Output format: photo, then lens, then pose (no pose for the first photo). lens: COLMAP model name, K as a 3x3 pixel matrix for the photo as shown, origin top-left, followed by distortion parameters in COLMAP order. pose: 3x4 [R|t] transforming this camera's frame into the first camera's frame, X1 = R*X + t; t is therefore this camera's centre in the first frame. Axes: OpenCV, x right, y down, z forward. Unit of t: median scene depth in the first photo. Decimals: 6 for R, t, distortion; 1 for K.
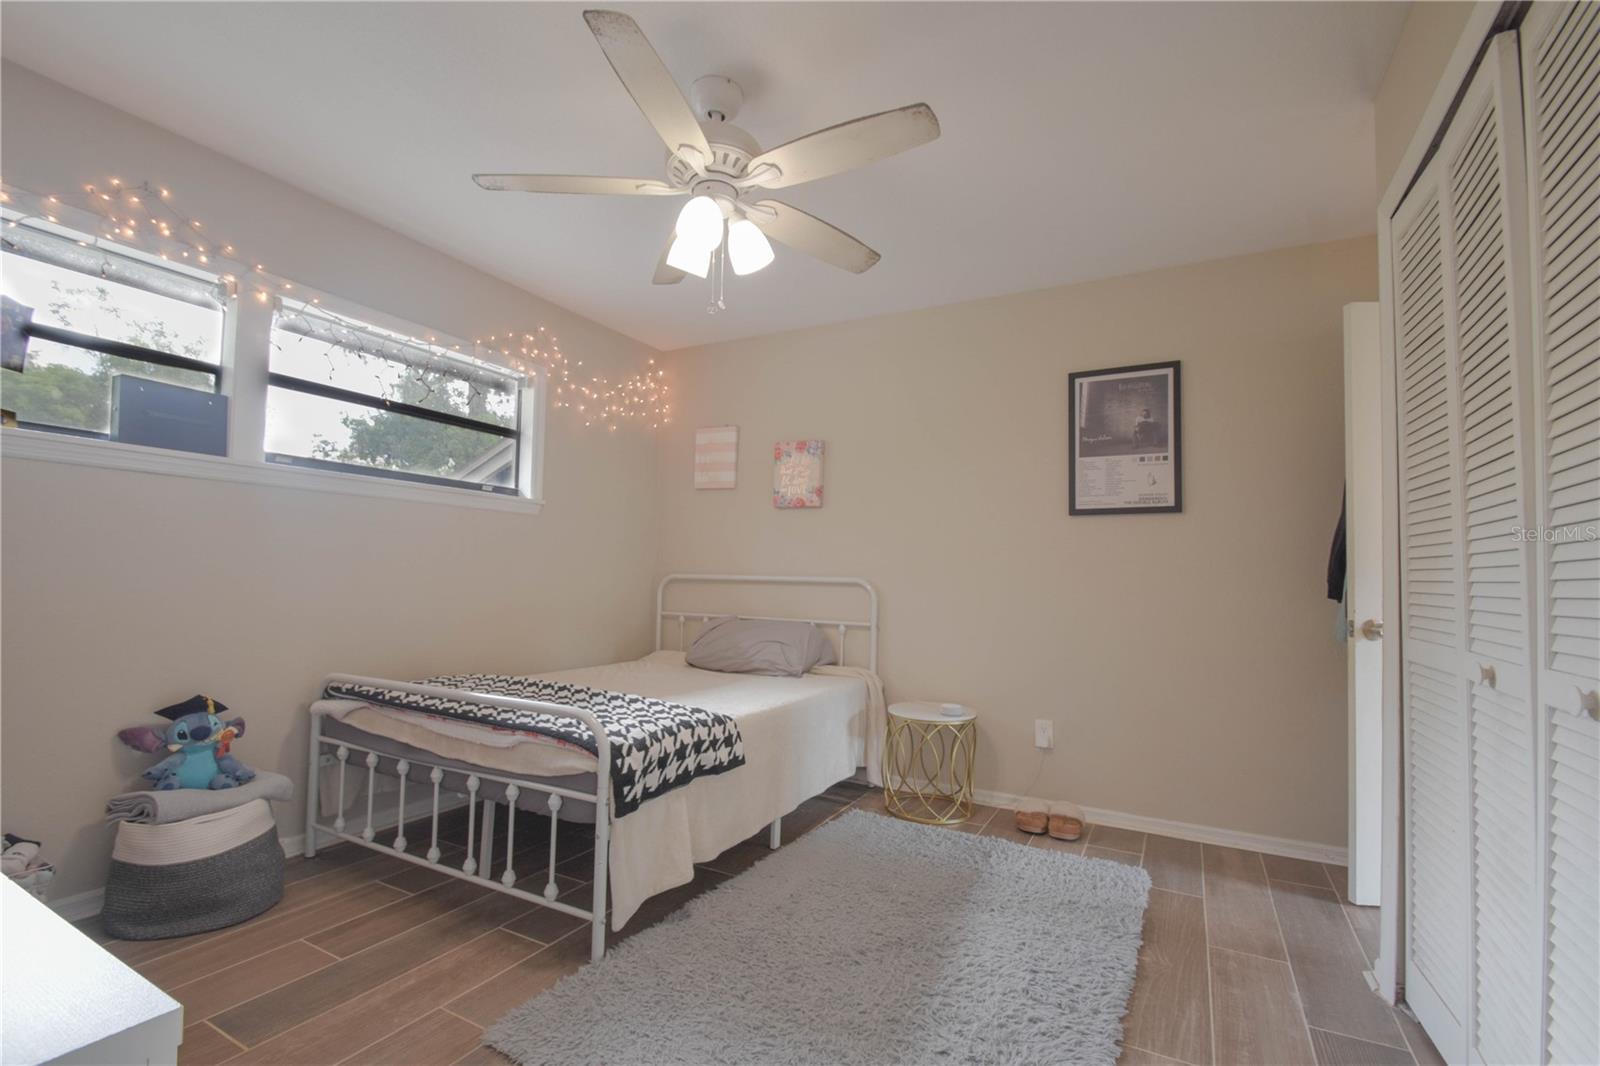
lens RADIAL K [[711.9, 0, 778.1], [0, 711.9, 559.1], [0, 0, 1]] dist [0.015320, -0.016441]
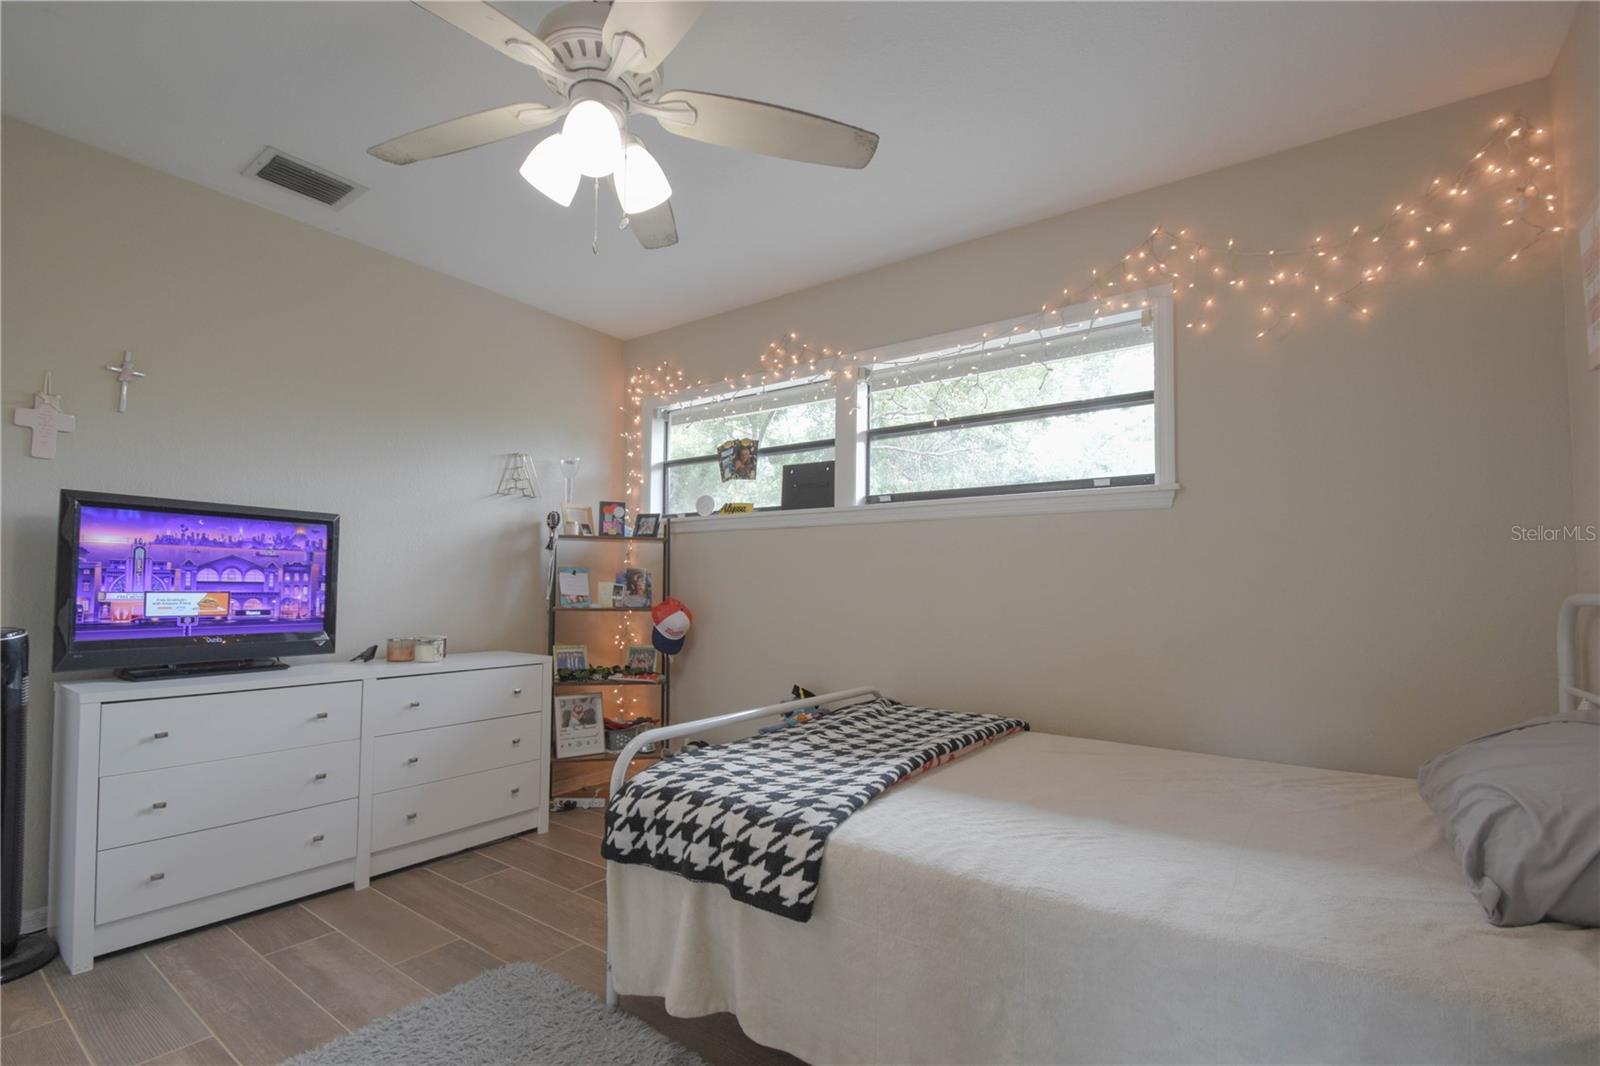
lens RADIAL K [[711.9, 0, 778.1], [0, 711.9, 559.1], [0, 0, 1]] dist [0.015320, -0.016441]
pose [[-0.108221, -0.055639, -0.992569, 0.539453], [0.019963, 0.998110, -0.058126, 0.028478], [0.993926, -0.026105, -0.106906, 1.044165]]
